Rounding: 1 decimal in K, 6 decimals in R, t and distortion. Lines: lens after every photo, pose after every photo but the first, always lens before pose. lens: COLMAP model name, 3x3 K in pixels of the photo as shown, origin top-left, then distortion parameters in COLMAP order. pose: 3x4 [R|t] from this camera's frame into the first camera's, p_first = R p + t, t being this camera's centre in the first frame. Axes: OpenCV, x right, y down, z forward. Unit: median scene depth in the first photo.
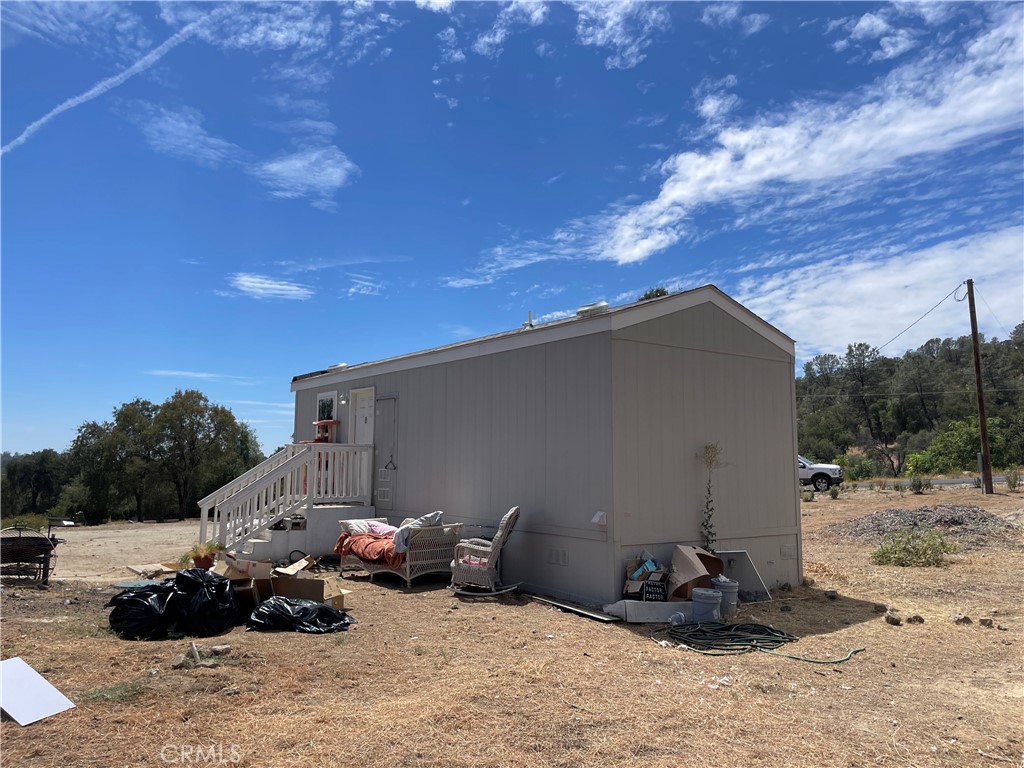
lens RADIAL K [[779.9, 0, 515.2], [0, 779.9, 378.7], [0, 0, 1]] dist [0.079265, -0.108294]
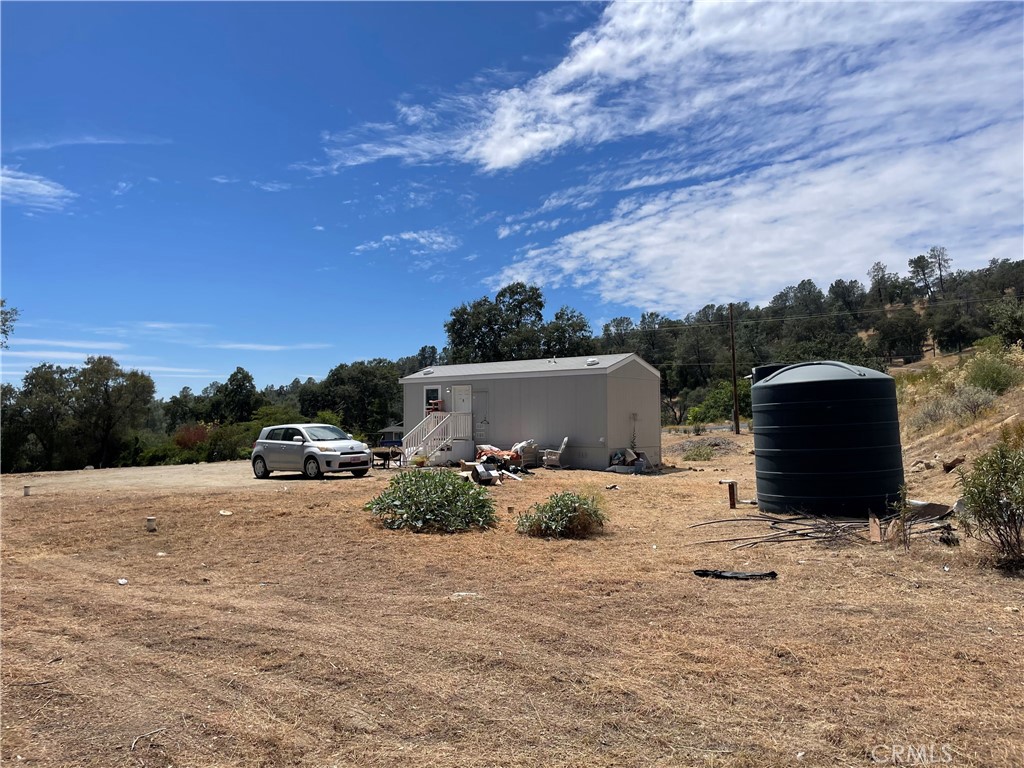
lens RADIAL K [[779.9, 0, 515.2], [0, 779.9, 378.7], [0, 0, 1]] dist [0.079265, -0.108294]
pose [[0.969886, 0.001865, 0.243550, -0.120983], [-0.016265, 0.998234, 0.057127, -0.027184], [-0.243014, -0.059368, 0.968204, -0.225678]]
